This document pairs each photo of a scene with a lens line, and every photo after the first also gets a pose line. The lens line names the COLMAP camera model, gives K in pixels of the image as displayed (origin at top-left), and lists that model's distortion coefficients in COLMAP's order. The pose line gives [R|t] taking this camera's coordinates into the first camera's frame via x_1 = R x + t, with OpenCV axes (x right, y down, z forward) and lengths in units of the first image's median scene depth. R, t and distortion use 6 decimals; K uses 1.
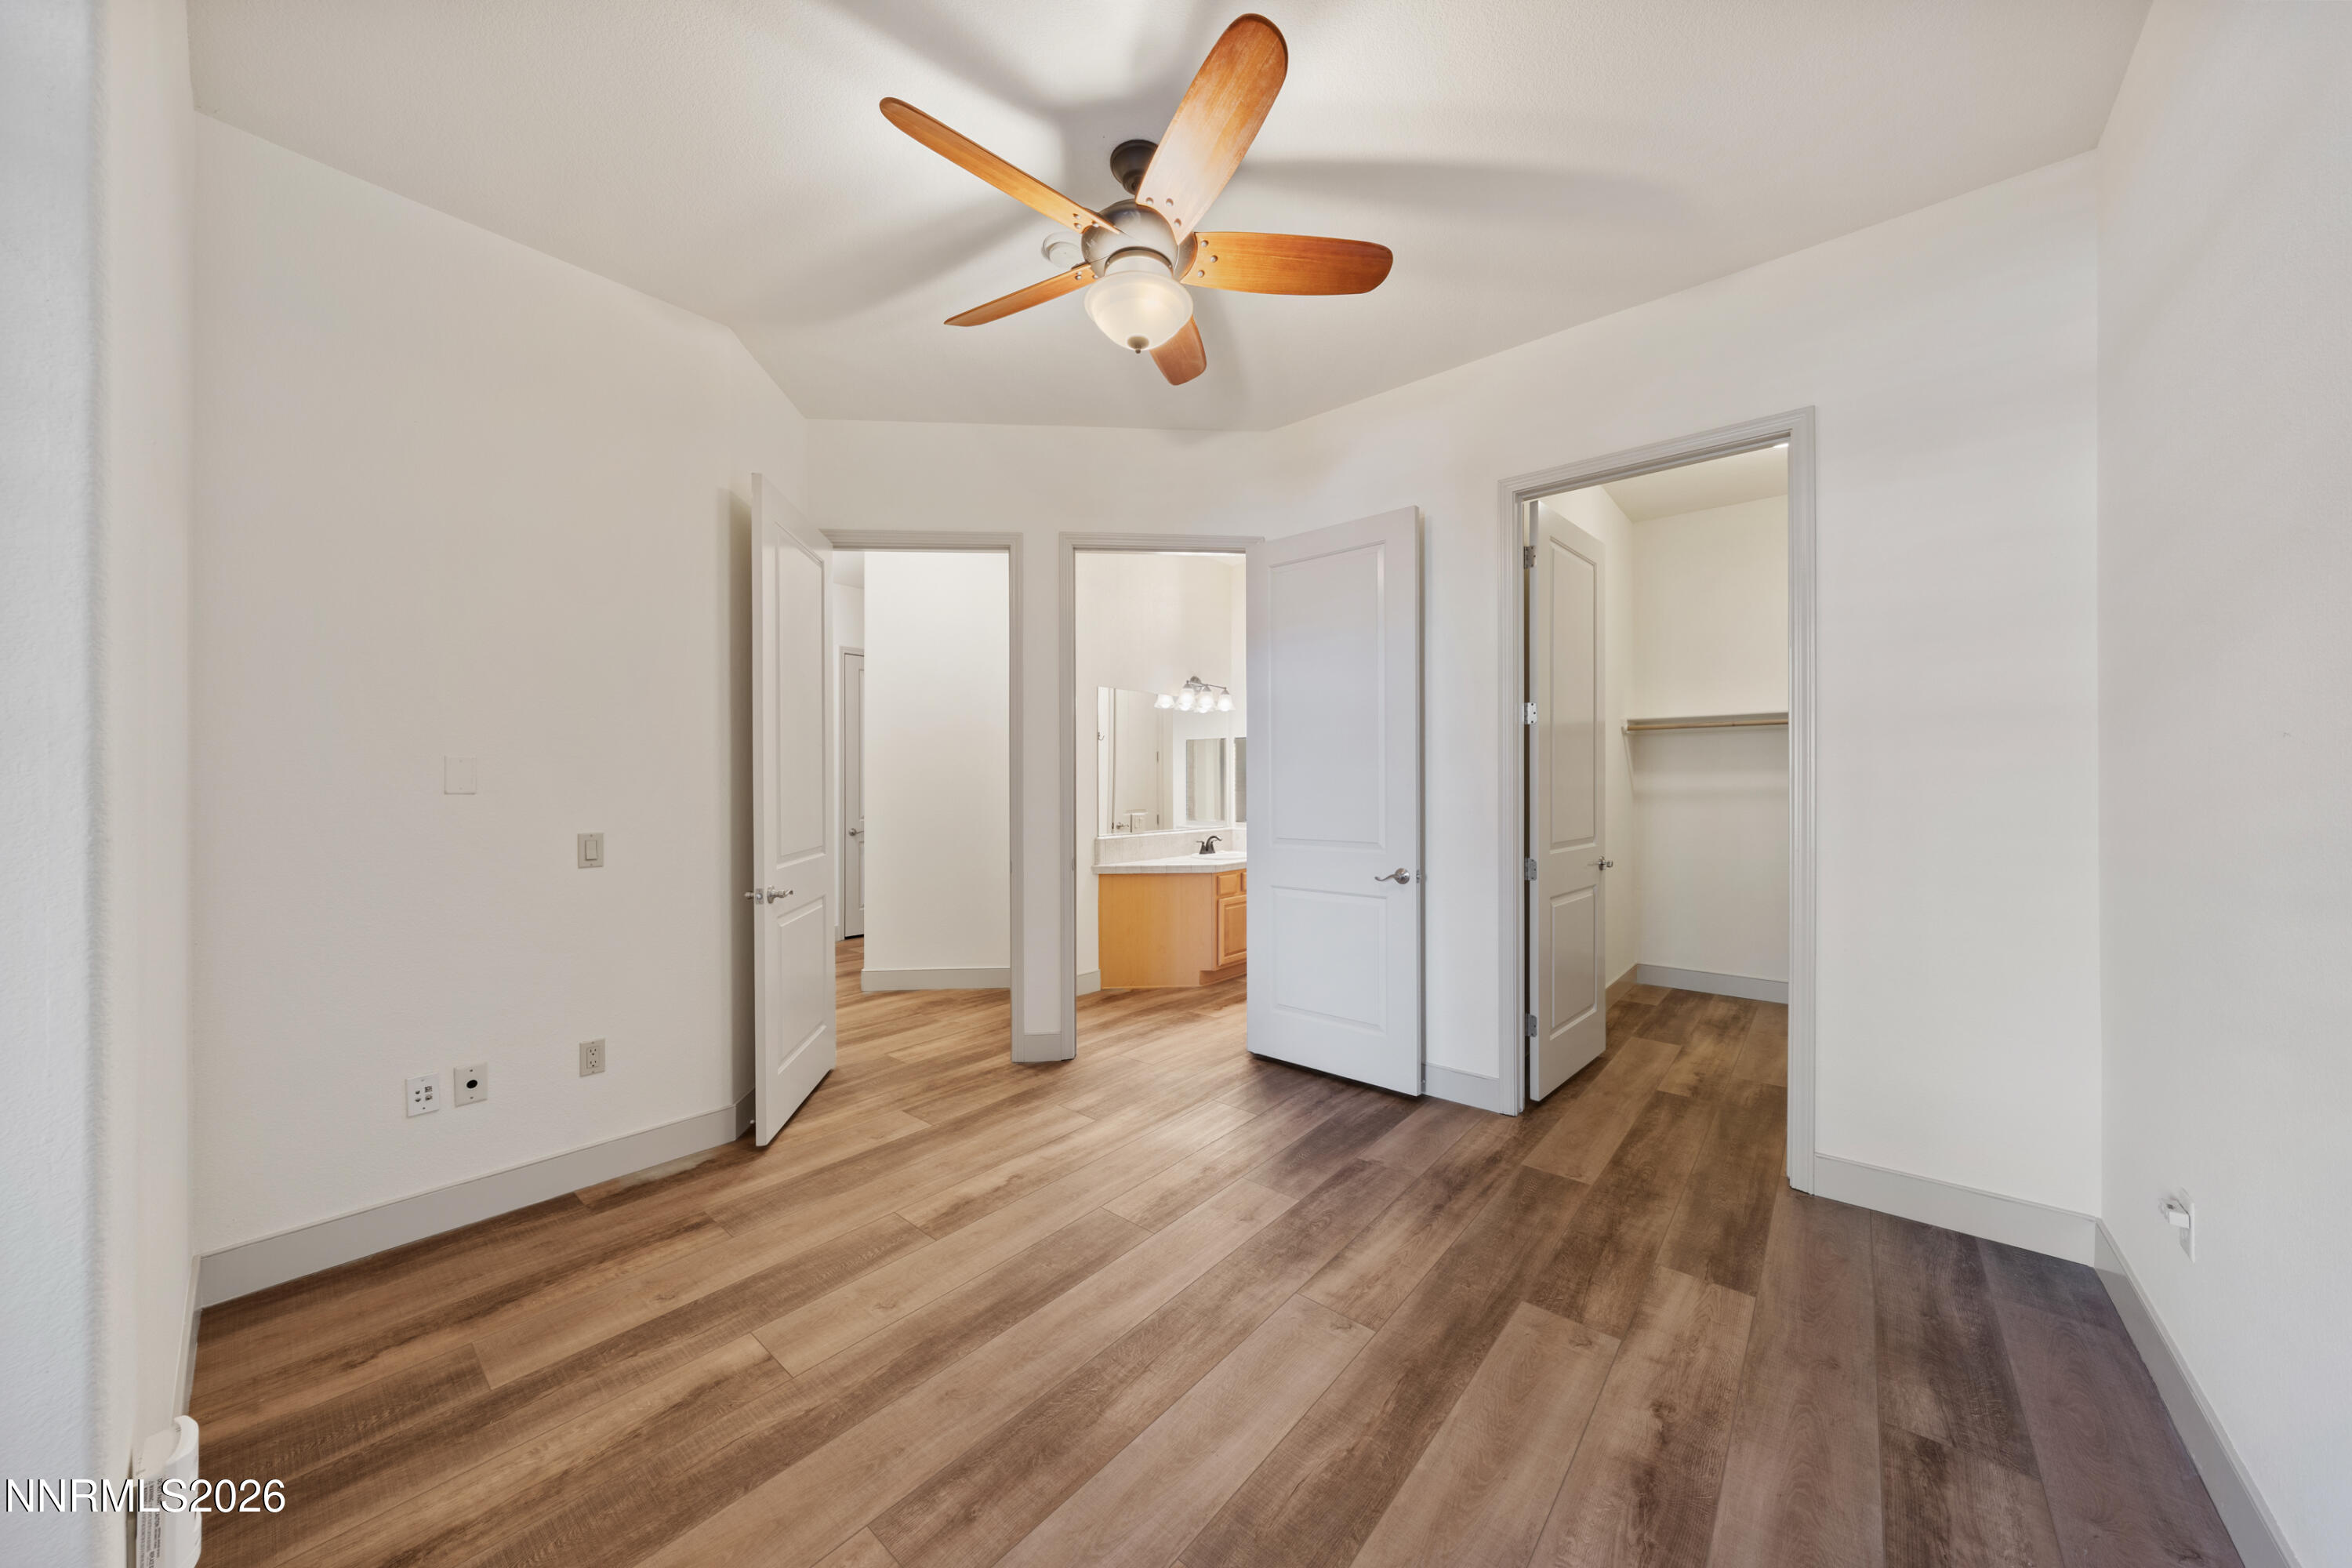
lens RADIAL K [[793.6, 0, 1173.9], [0, 793.6, 790.9], [0, 0, 1]] dist [0.000179, 0.000017]
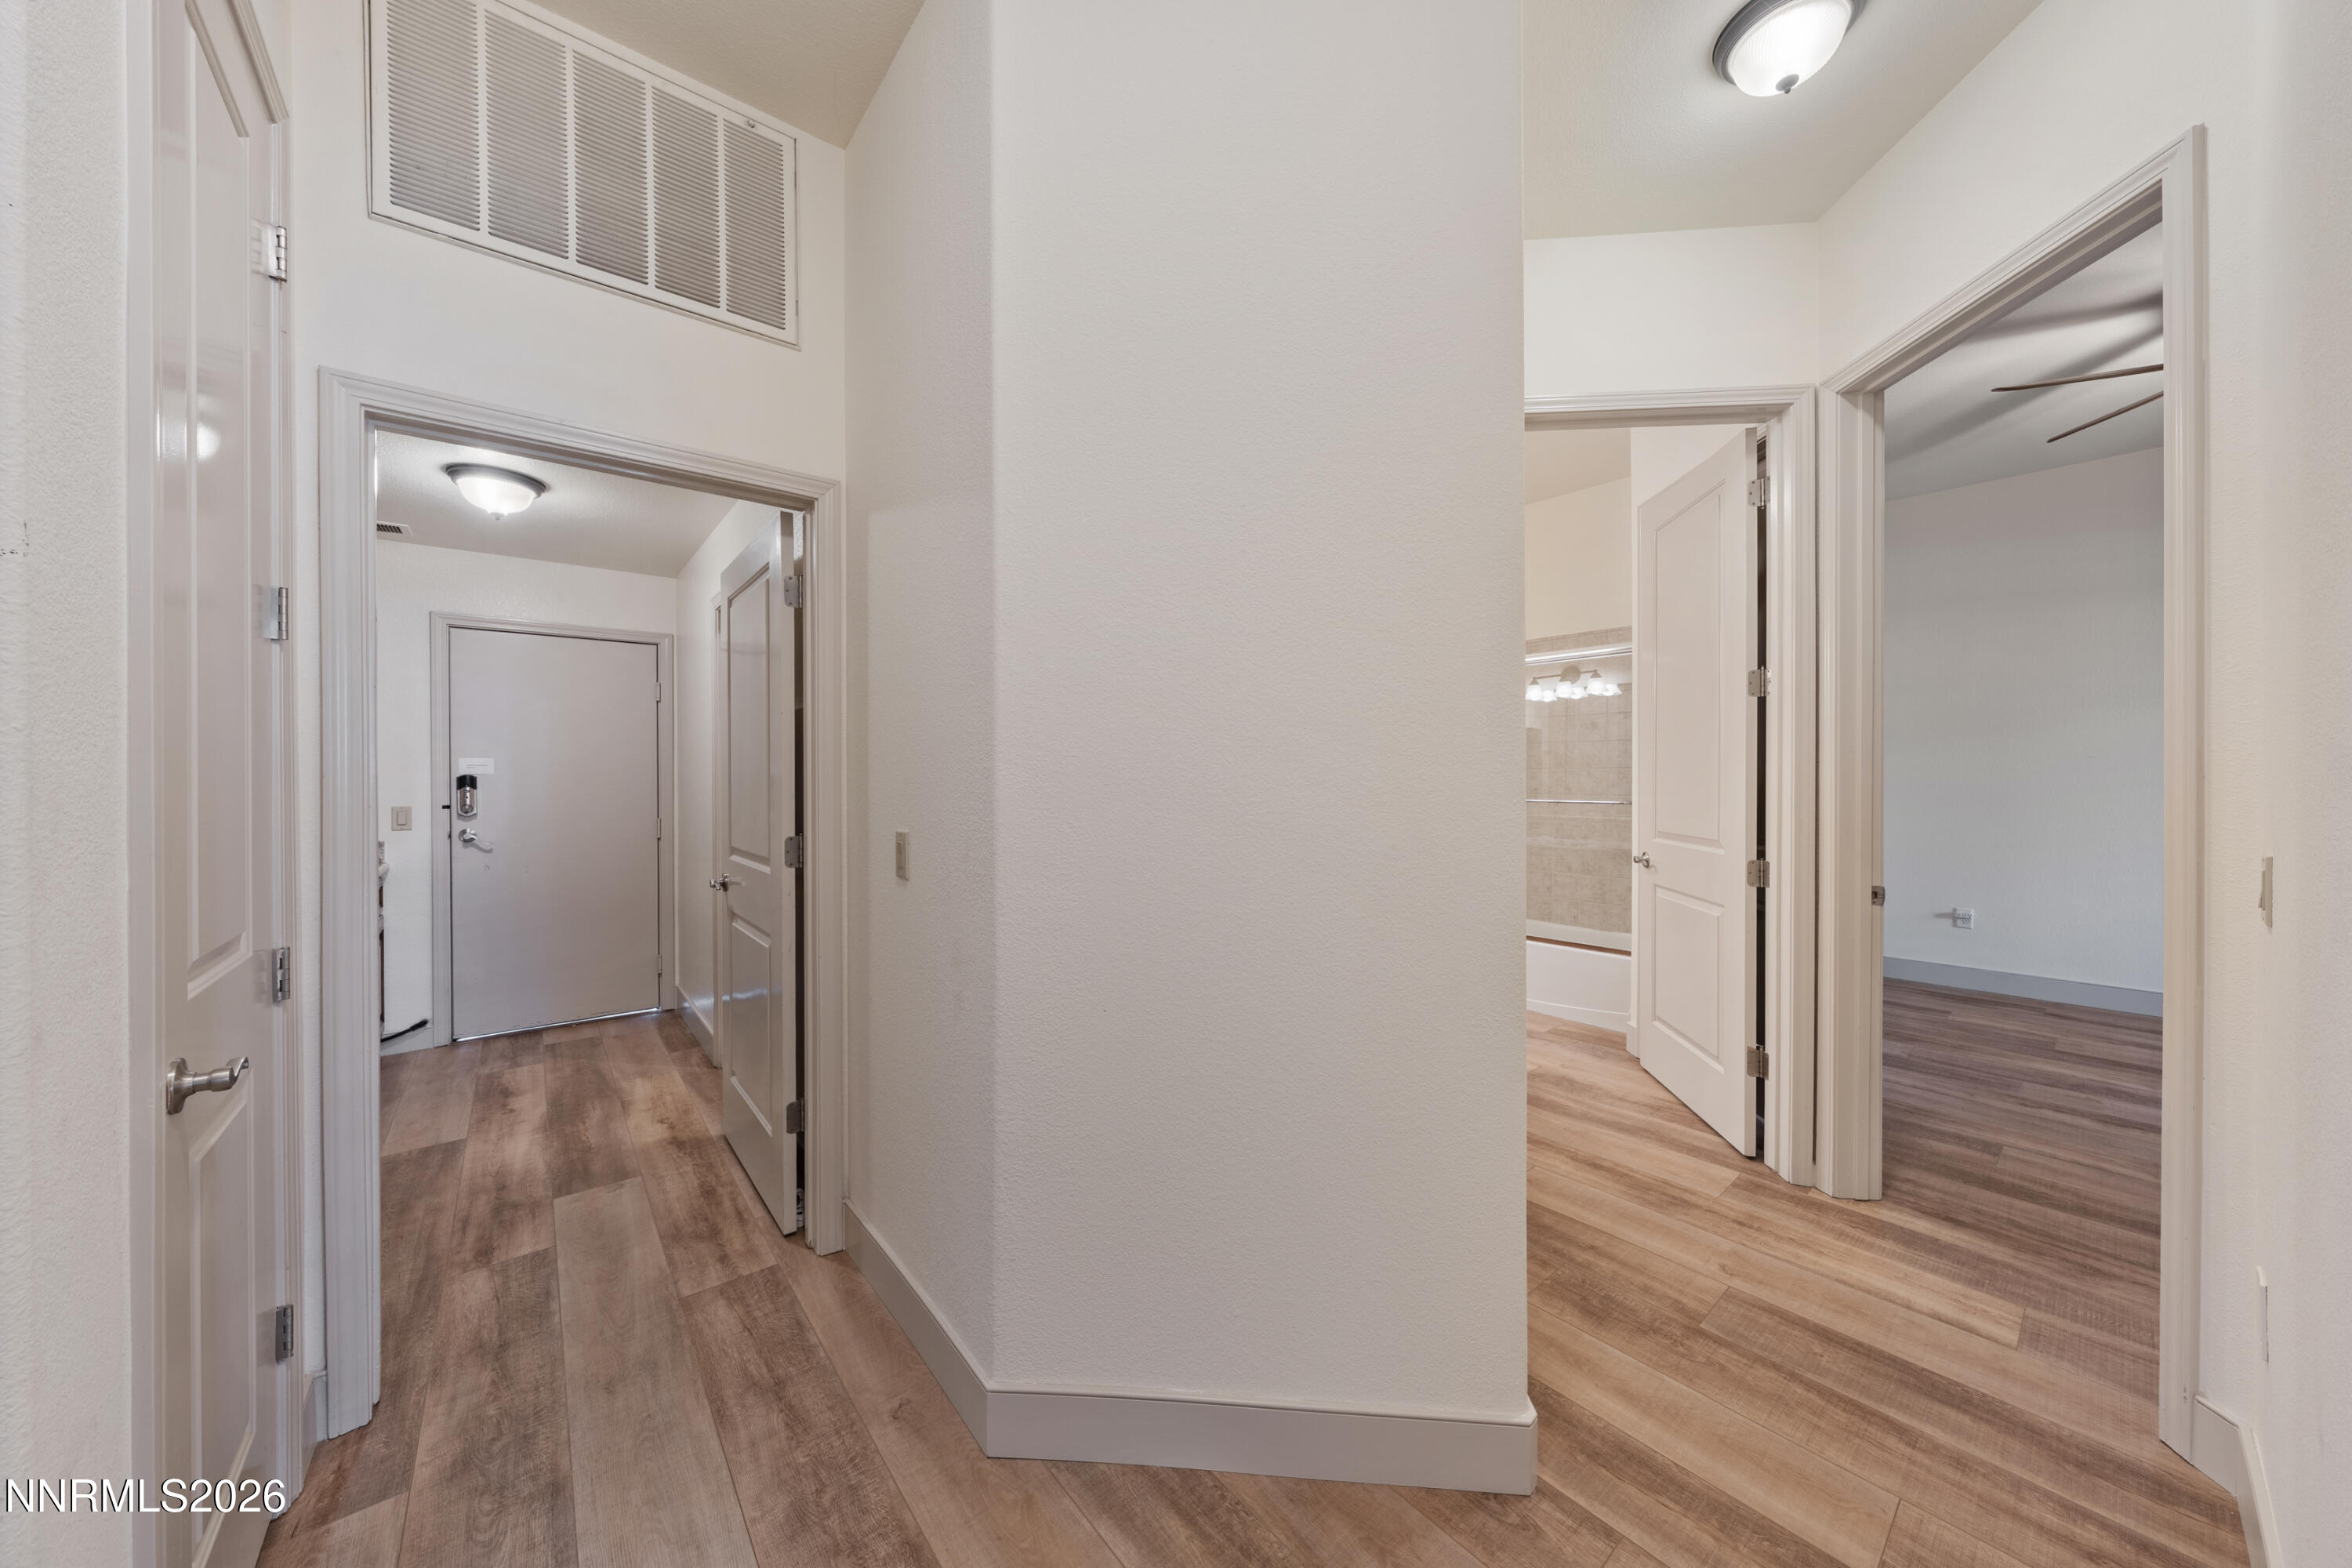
lens RADIAL K [[800.1, 0, 1174.2], [0, 800.1, 782.4], [0, 0, 1]] dist [-0.000267, 0.000212]
pose [[0.167941, -0.004643, 0.985786, -1.646203], [0.001818, 0.999989, 0.004401, 0.005334], [-0.985795, 0.001053, 0.167947, 2.565926]]
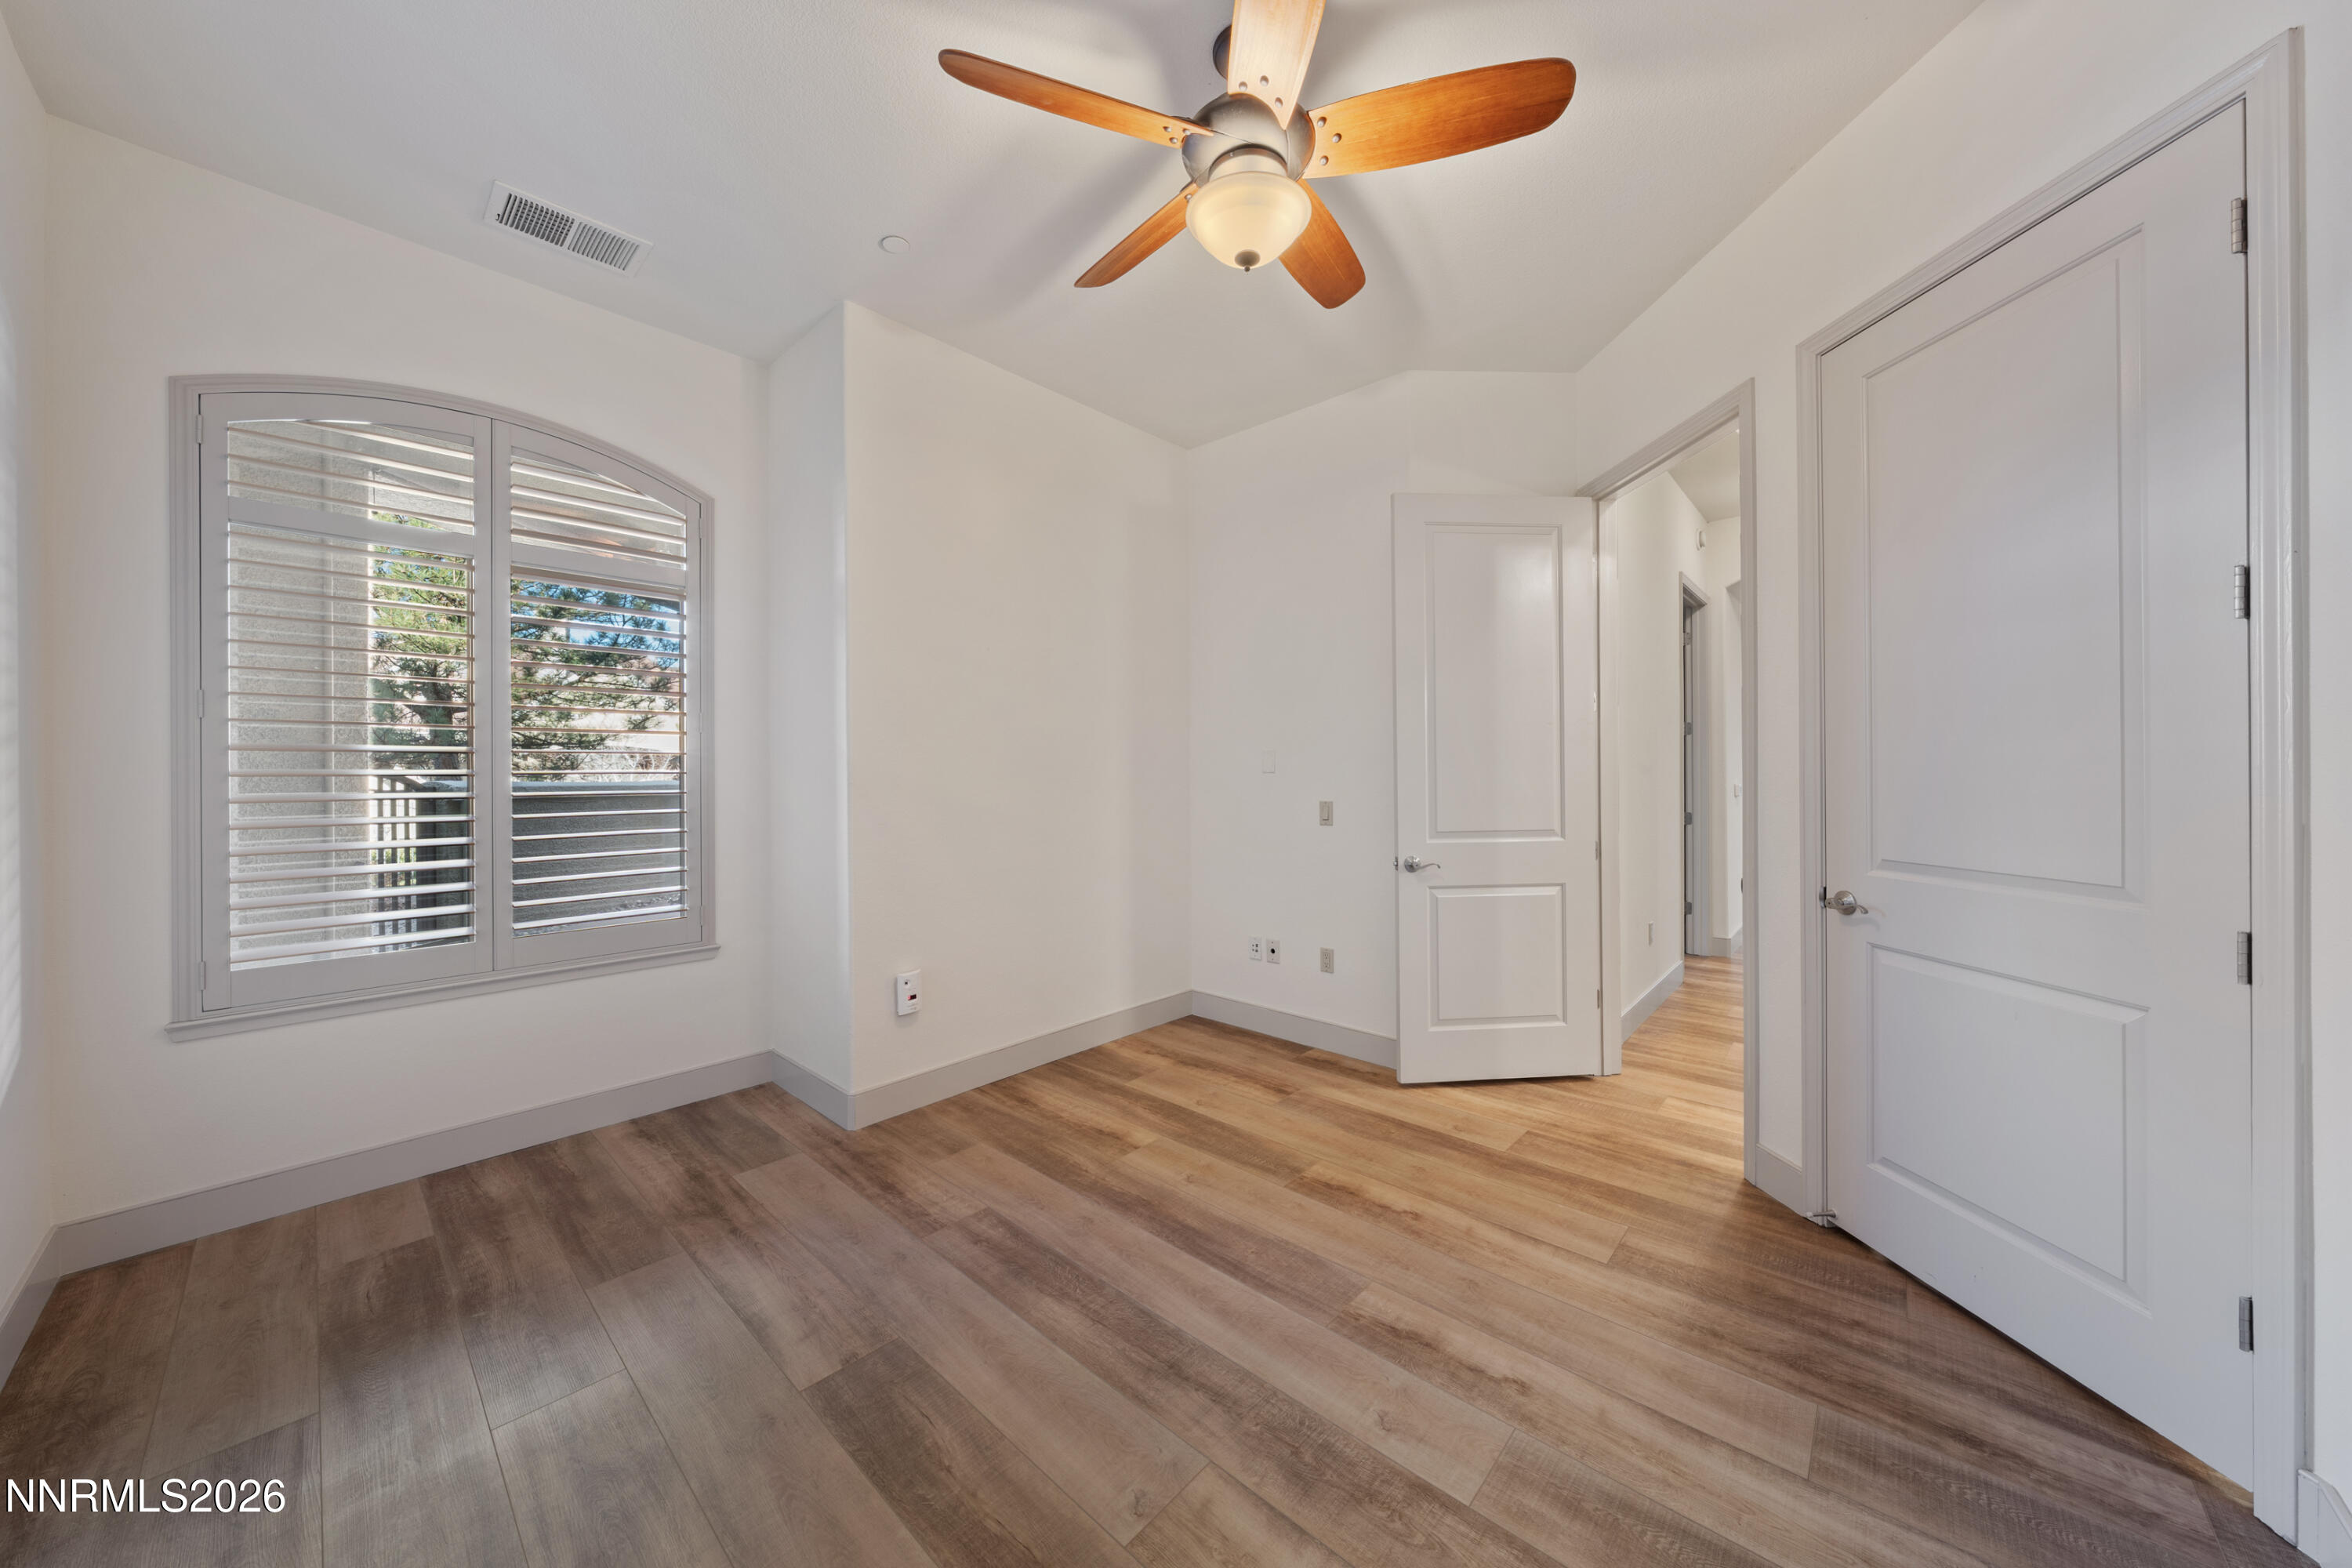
lens RADIAL K [[800.1, 0, 1174.2], [0, 800.1, 782.4], [0, 0, 1]] dist [-0.000267, 0.000212]
pose [[-0.031857, 0.015584, -0.999371, 0.849191], [-0.001722, 0.999876, 0.015647, -0.001643], [0.999491, 0.002219, -0.031827, 0.955061]]
